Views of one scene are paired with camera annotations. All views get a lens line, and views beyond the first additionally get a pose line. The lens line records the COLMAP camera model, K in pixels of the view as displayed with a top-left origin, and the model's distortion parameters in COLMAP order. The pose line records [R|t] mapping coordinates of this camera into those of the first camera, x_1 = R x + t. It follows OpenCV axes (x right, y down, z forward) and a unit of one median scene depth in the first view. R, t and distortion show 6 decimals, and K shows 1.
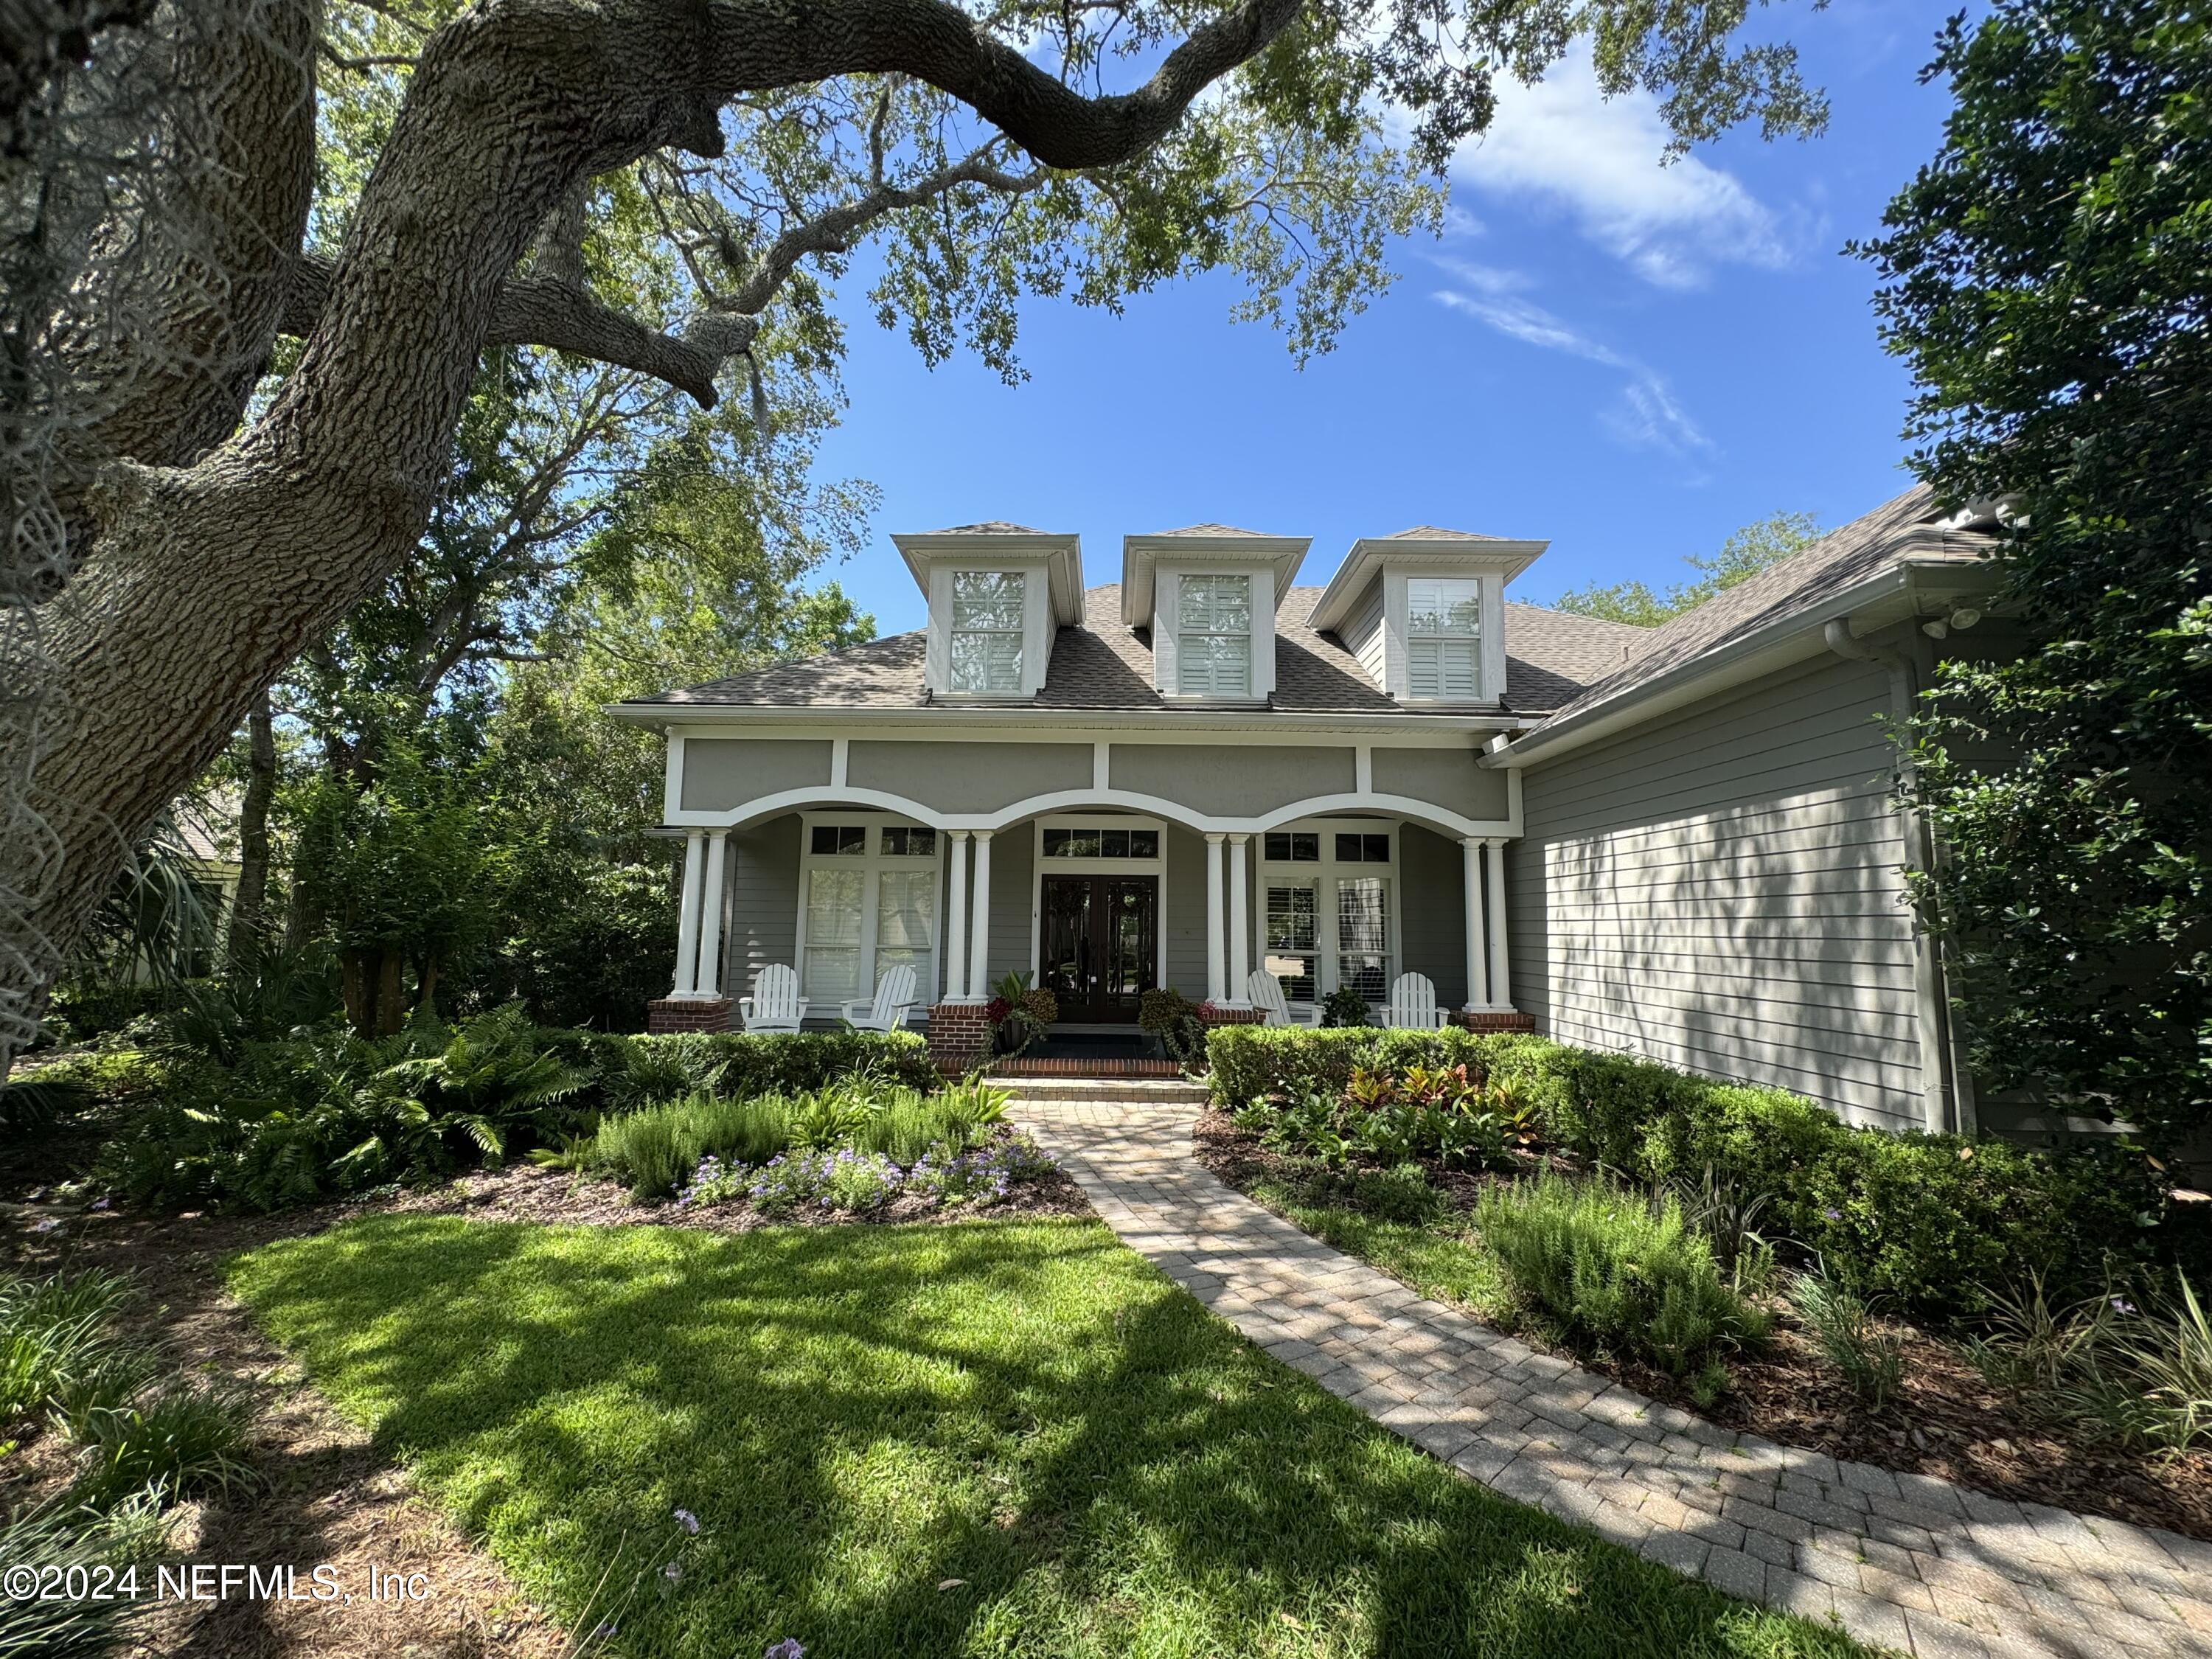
lens RADIAL K [[886.0, 0, 1102.5], [0, 886.0, 827.2], [0, 0, 1]] dist [-0.002159, 0.000452]
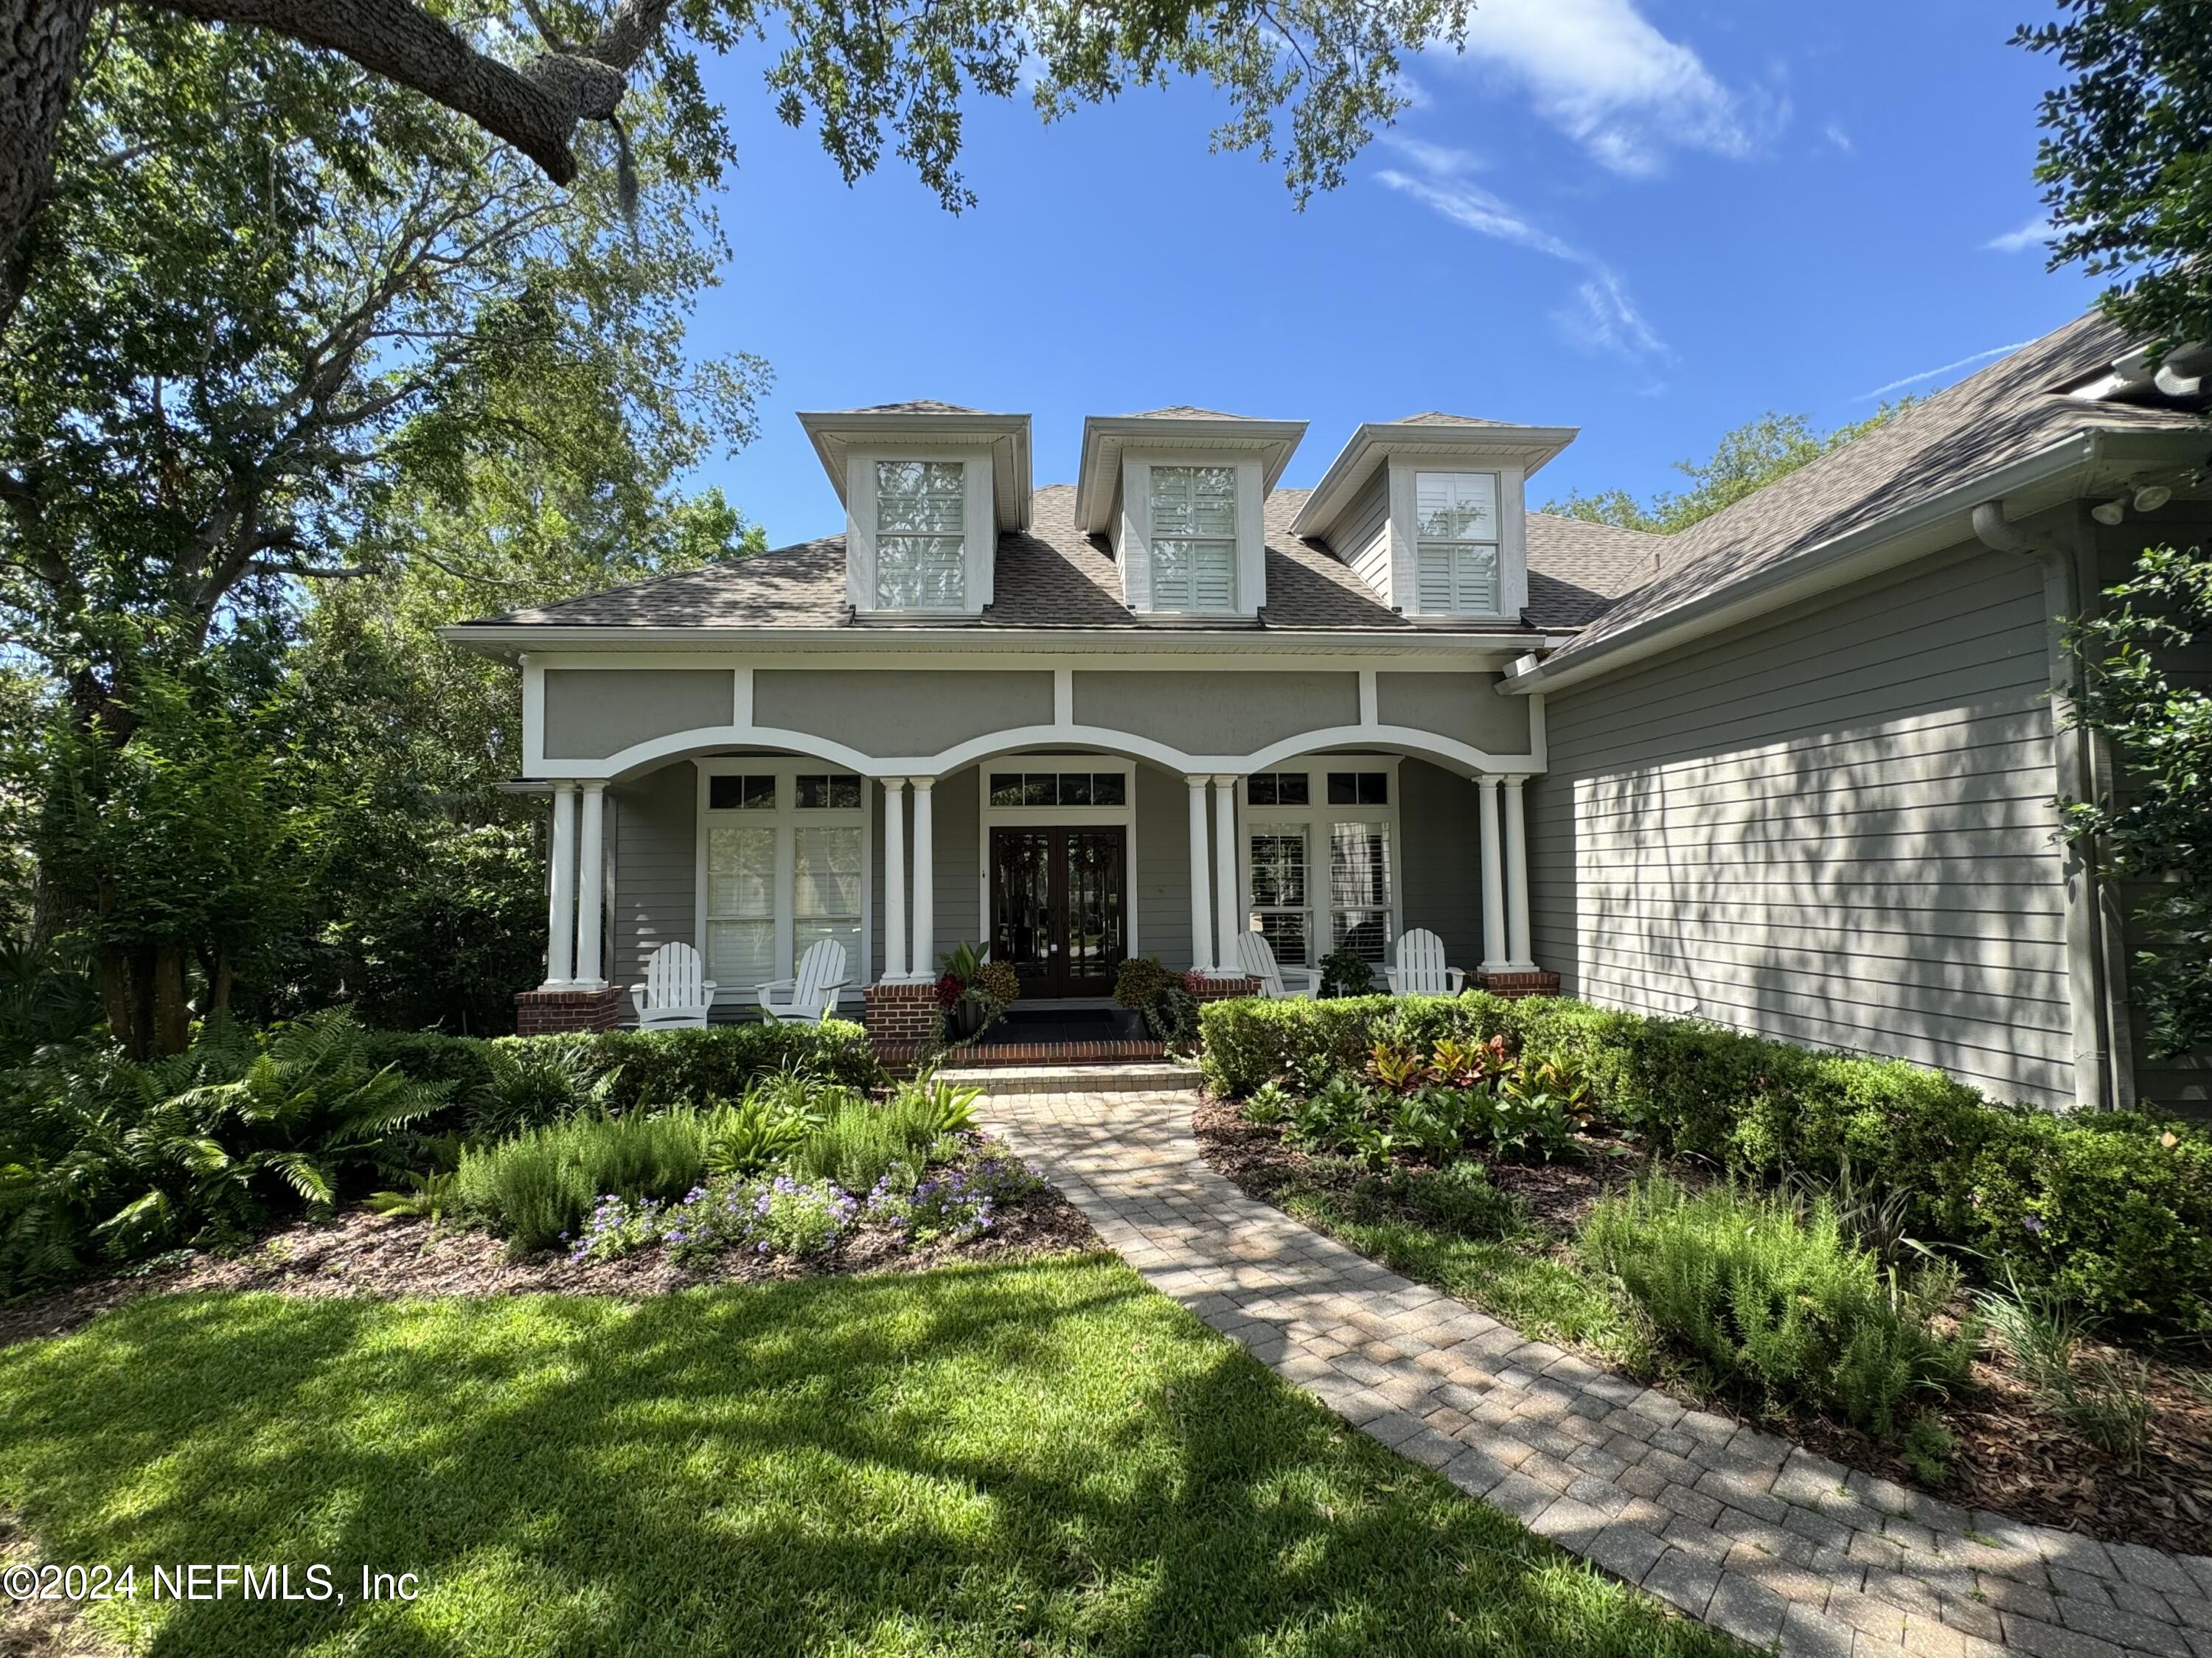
lens RADIAL K [[973.5, 0, 1106.0], [0, 973.5, 829.0], [0, 0, 1]] dist [-0.001964, 0.000063]
pose [[0.996520, -0.023001, 0.080119, -0.050664], [0.018130, 0.997972, 0.061010, -0.000028], [-0.081360, -0.059346, 0.994916, 0.095907]]
